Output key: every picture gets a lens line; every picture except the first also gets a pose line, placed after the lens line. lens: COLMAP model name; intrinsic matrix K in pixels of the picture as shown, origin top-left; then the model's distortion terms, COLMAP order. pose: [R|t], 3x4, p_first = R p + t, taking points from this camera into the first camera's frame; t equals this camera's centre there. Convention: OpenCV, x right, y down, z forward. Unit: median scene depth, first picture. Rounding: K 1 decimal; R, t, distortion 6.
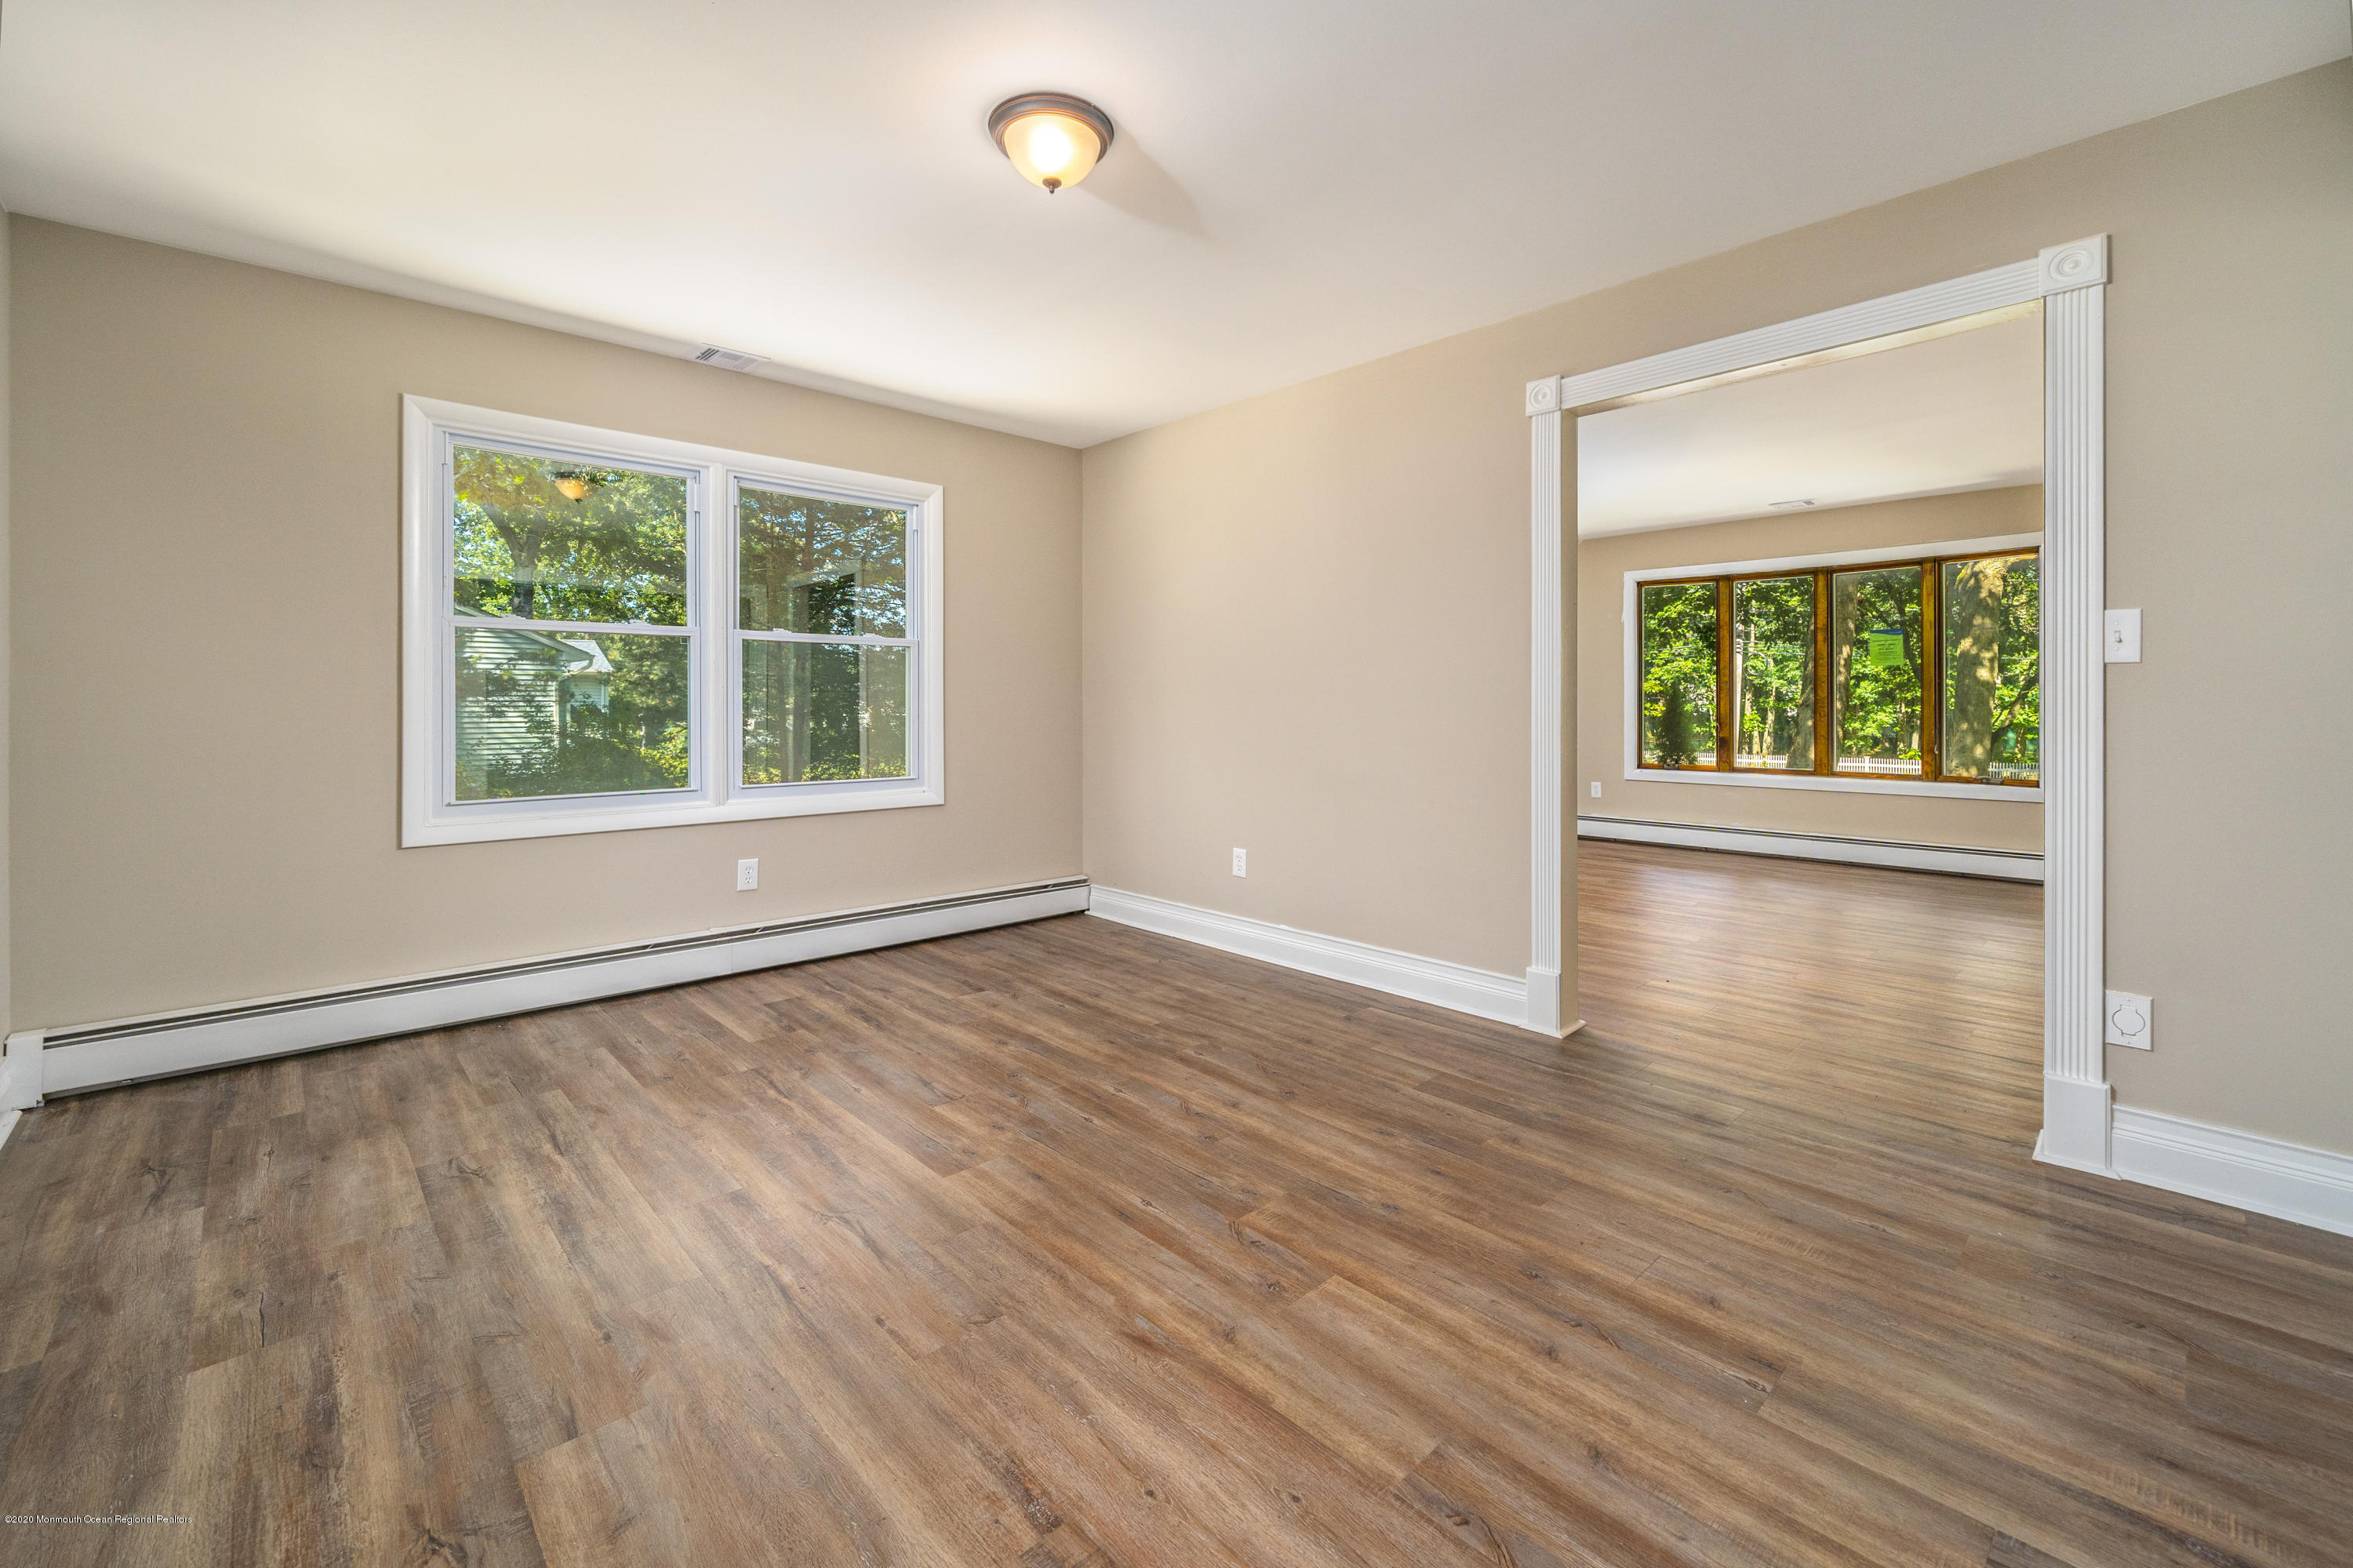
lens RADIAL K [[957.1, 0, 1166.5], [0, 957.1, 700.9], [0, 0, 1]] dist [0.000711, 0.000152]
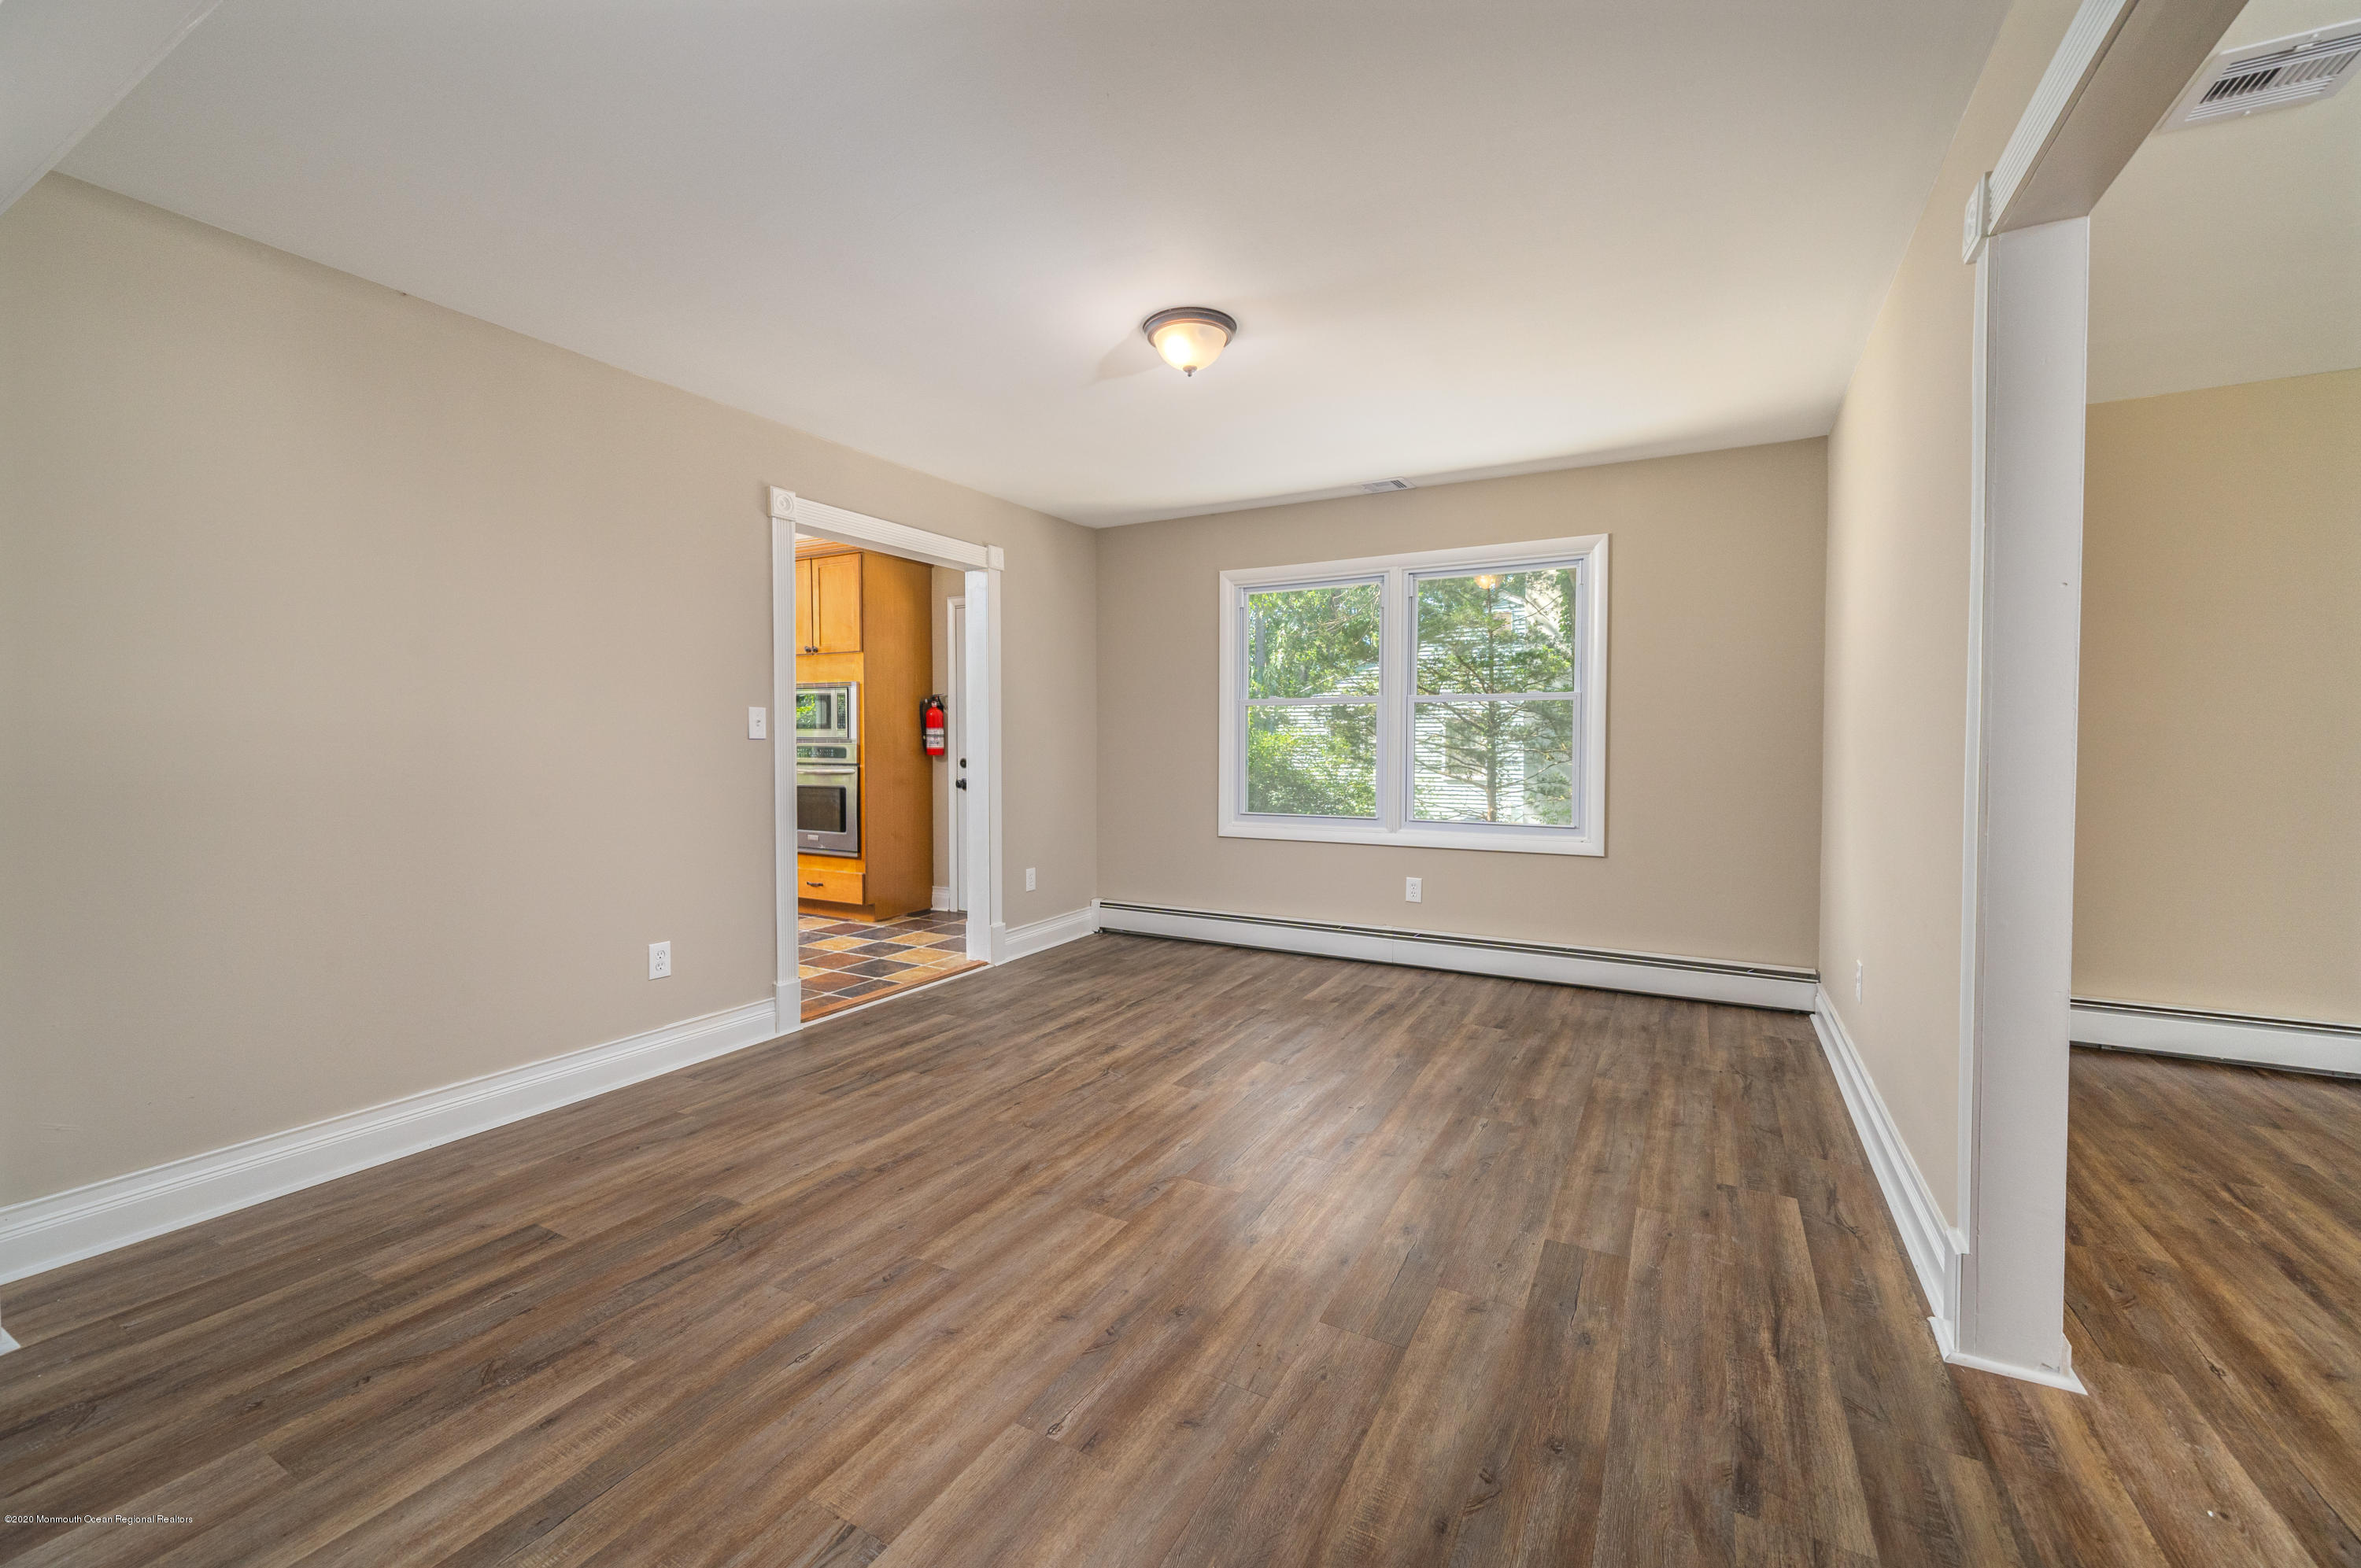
lens RADIAL K [[929.7, 0, 1169.2], [0, 929.7, 768.1], [0, 0, 1]] dist [0.000201, -0.000086]
pose [[0.321648, 0.024133, -0.946552, 1.252050], [0.001666, 0.999659, 0.026053, -0.021591], [0.946858, -0.009956, 0.321499, 0.629868]]
